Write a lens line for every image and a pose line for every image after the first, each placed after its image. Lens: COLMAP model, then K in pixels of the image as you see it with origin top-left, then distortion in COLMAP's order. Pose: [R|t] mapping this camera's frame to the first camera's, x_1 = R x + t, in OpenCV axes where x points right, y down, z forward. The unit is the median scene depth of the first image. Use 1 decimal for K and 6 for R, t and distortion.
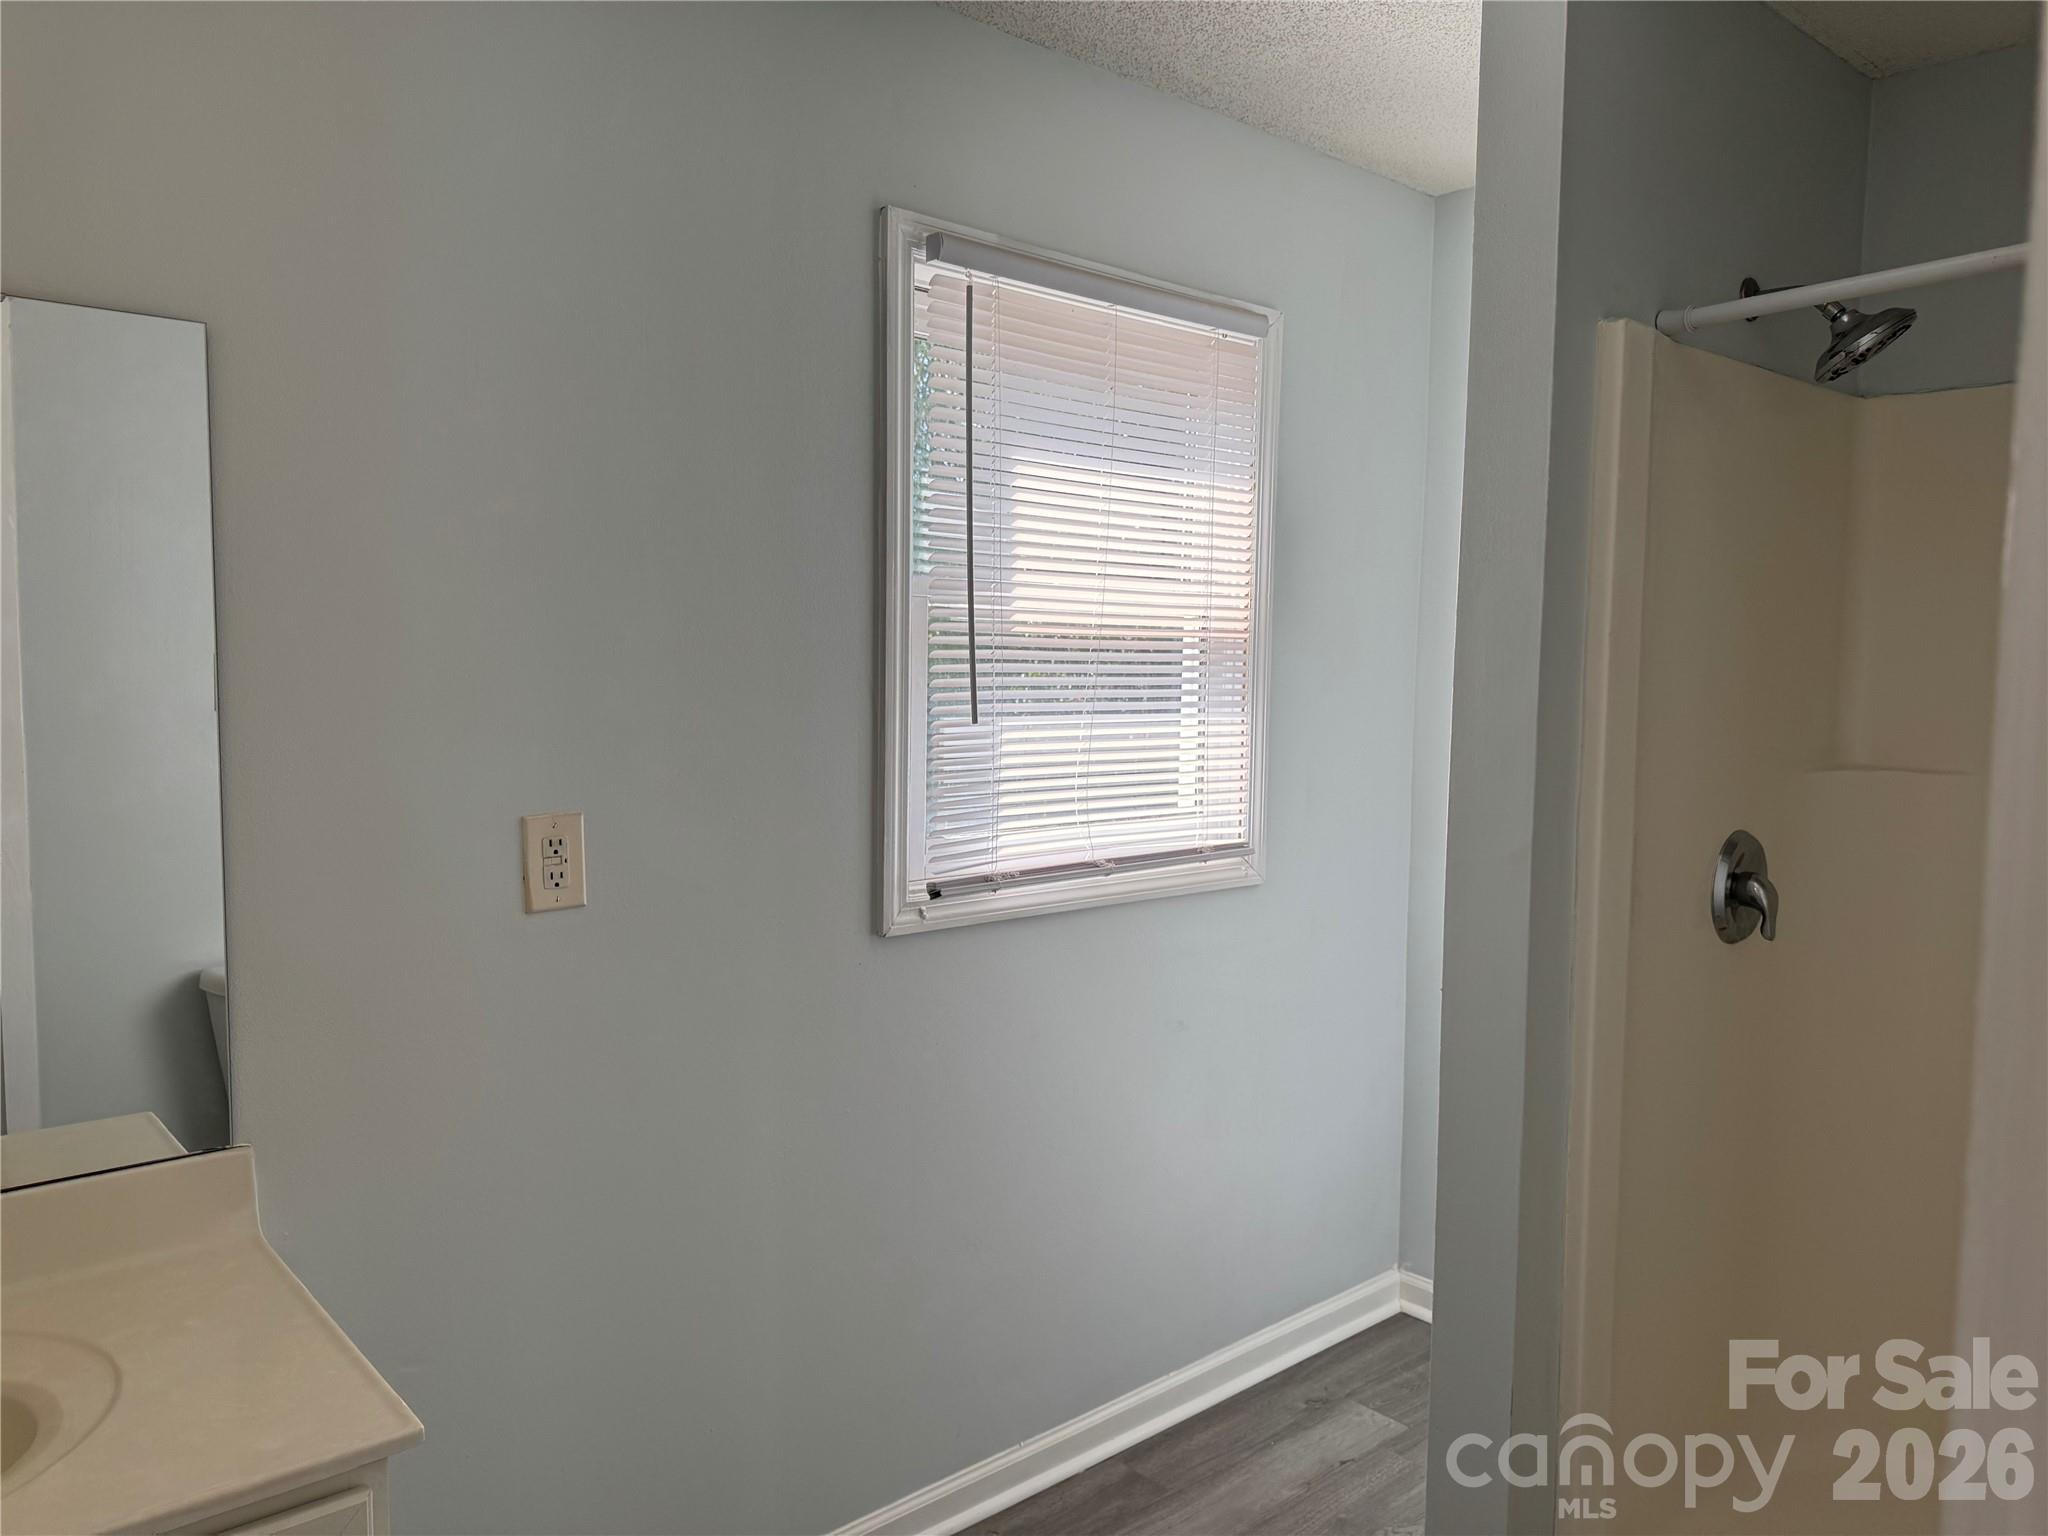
lens RADIAL K [[1452.4, 0, 1018.0], [0, 1452.4, 772.4], [0, 0, 1]] dist [0.191197, -0.404402]
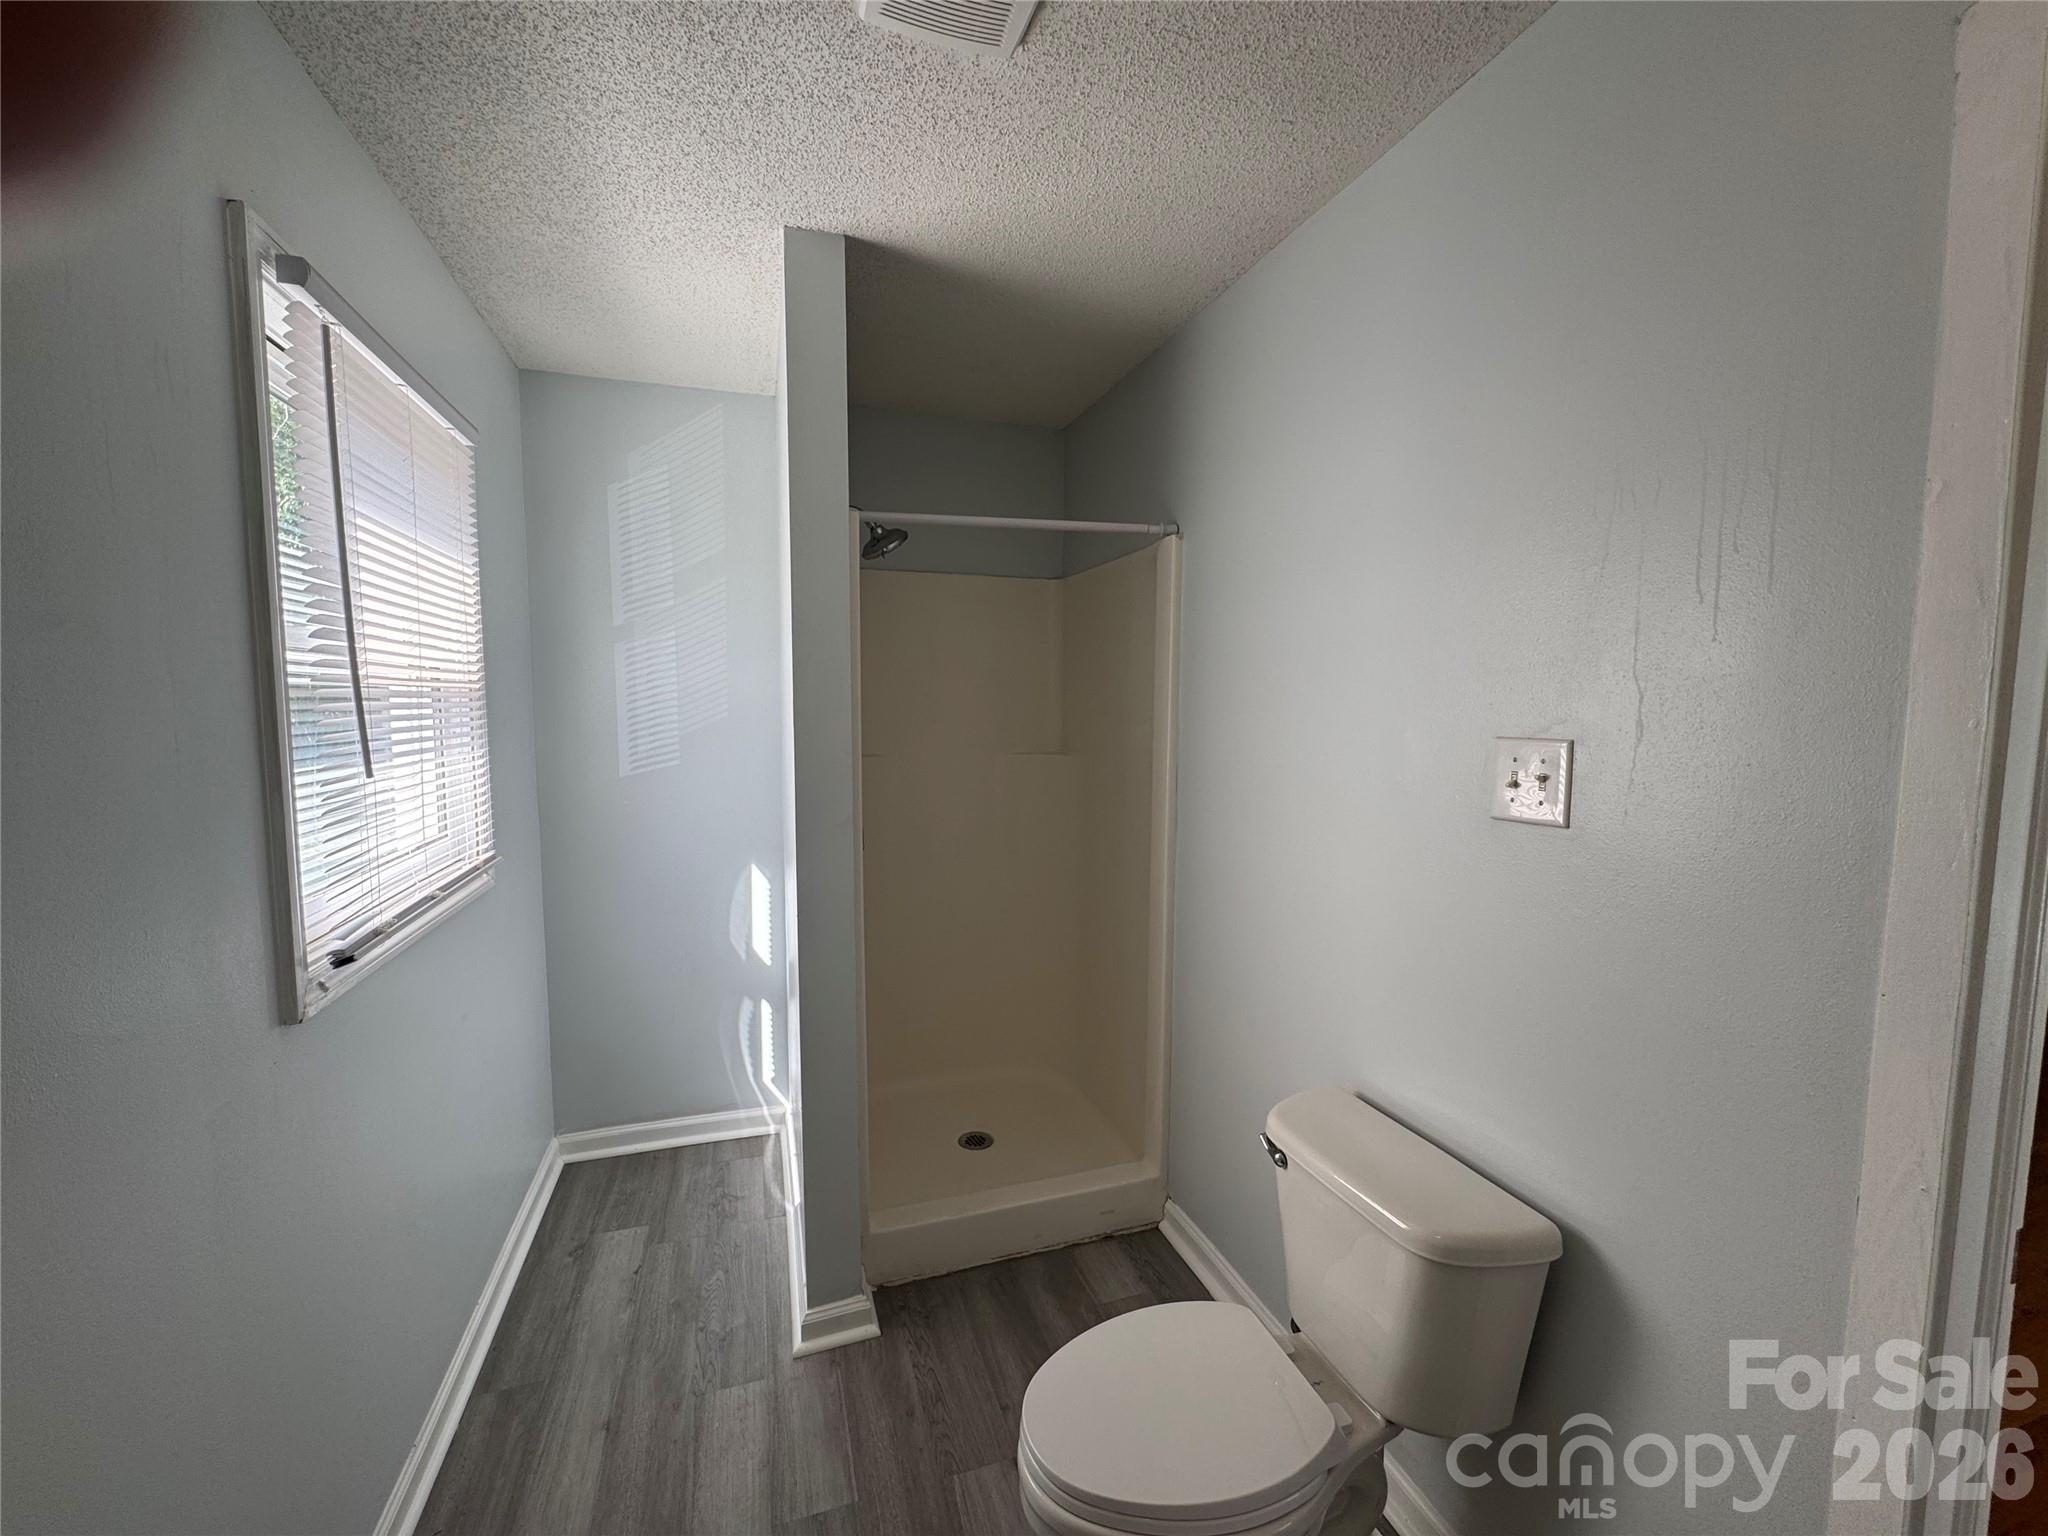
lens RADIAL K [[821.2, 0, 1027.0], [0, 821.2, 764.8], [0, 0, 1]] dist [-0.000376, -0.000134]
pose [[0.385431, -0.077792, 0.919452, -0.328841], [0.069522, 0.996056, 0.055130, -0.037037], [-0.920114, 0.042673, 0.389319, 0.337745]]
